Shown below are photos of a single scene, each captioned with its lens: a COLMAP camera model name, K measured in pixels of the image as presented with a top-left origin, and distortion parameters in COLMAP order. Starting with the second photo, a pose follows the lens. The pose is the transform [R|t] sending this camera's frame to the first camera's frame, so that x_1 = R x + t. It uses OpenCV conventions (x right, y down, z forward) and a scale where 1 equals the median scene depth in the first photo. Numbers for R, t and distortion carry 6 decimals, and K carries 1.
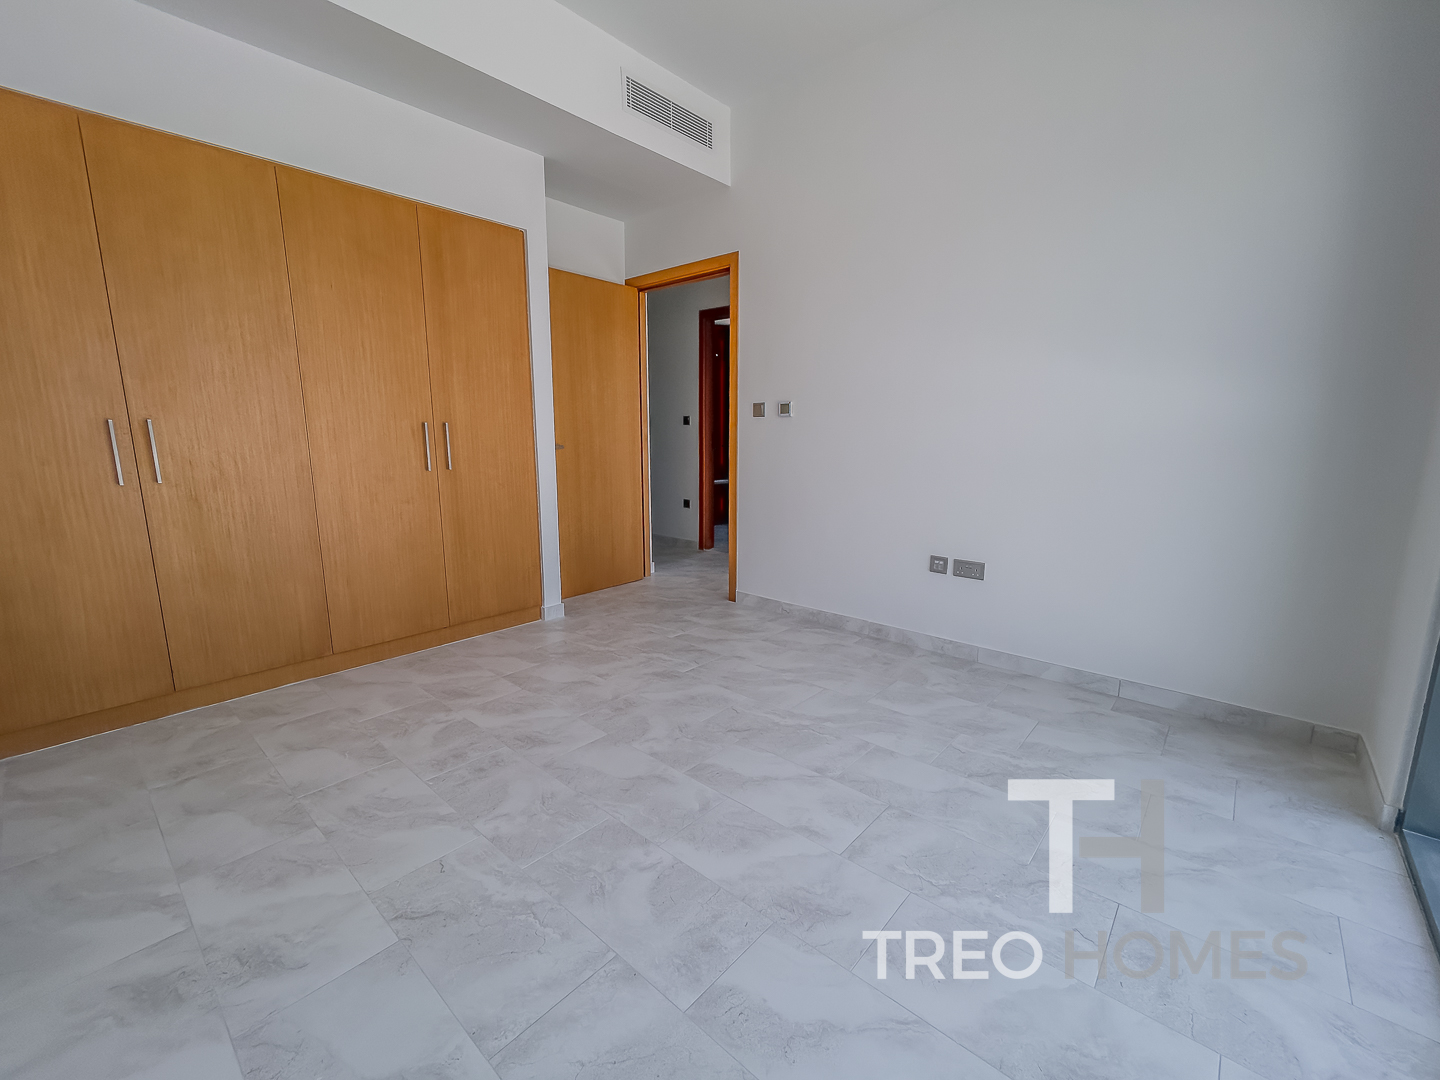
lens RADIAL K [[592.2, 0, 708.7], [0, 592.2, 537.2], [0, 0, 1]] dist [0.002645, 0.002443]
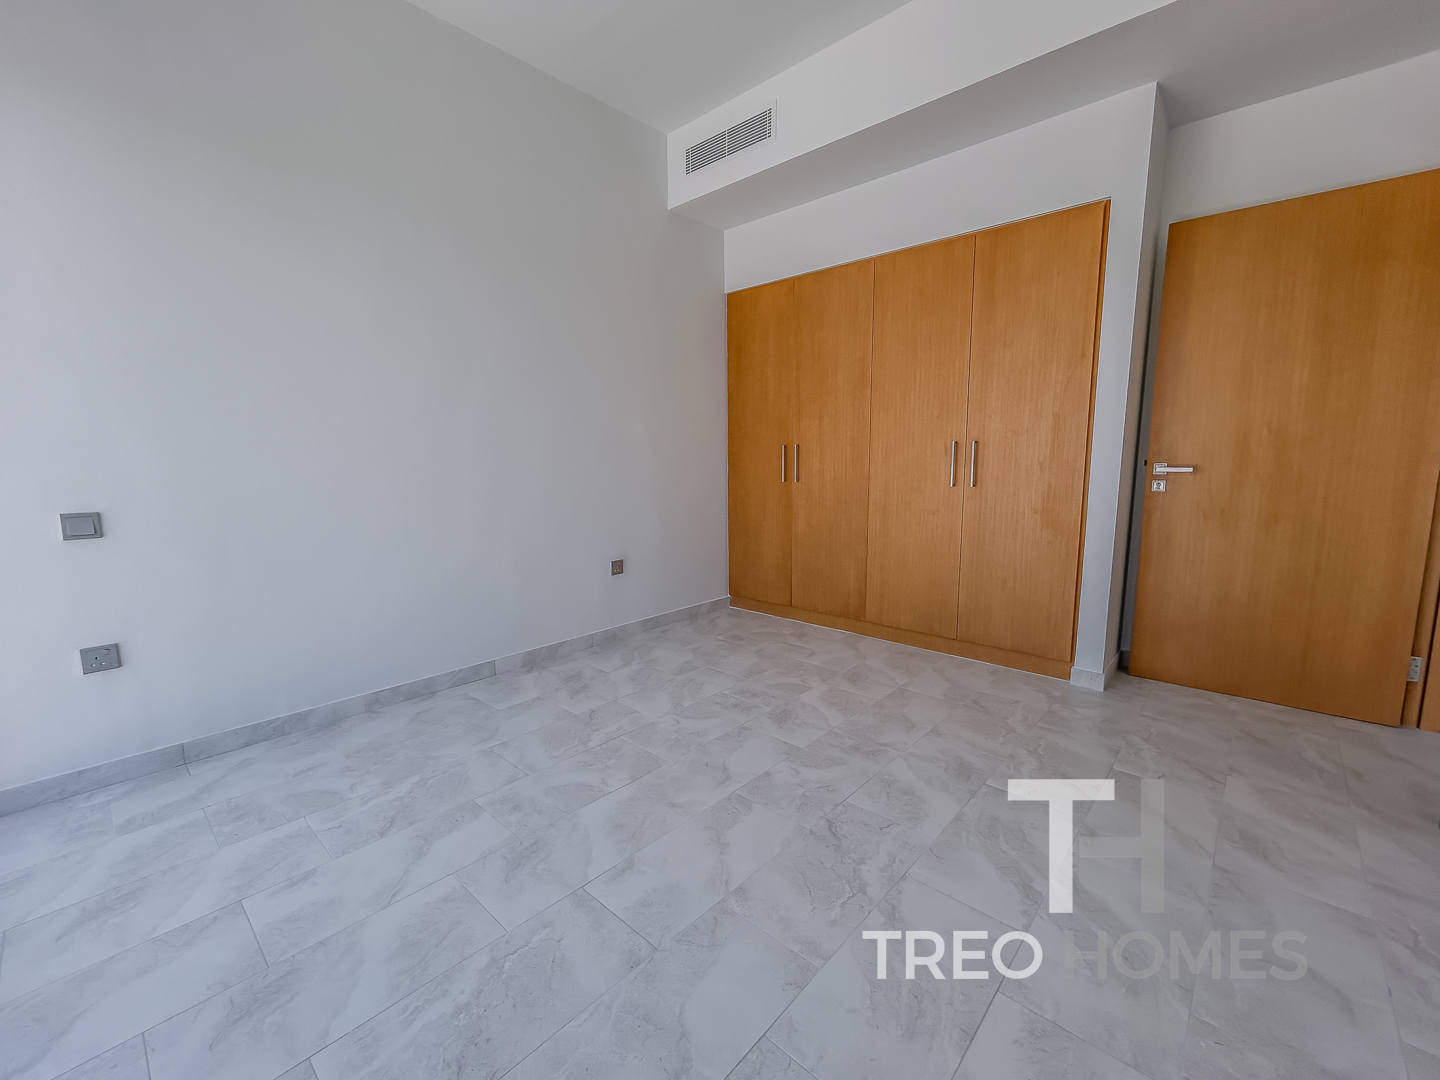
lens RADIAL K [[592.2, 0, 732.2], [0, 592.2, 539.3], [0, 0, 1]] dist [0.002645, 0.002443]
pose [[0.023394, 0.140830, -0.989757, 0.692883], [-0.171421, 0.975931, 0.134811, -0.114764], [0.984920, 0.166511, 0.046972, 0.698674]]
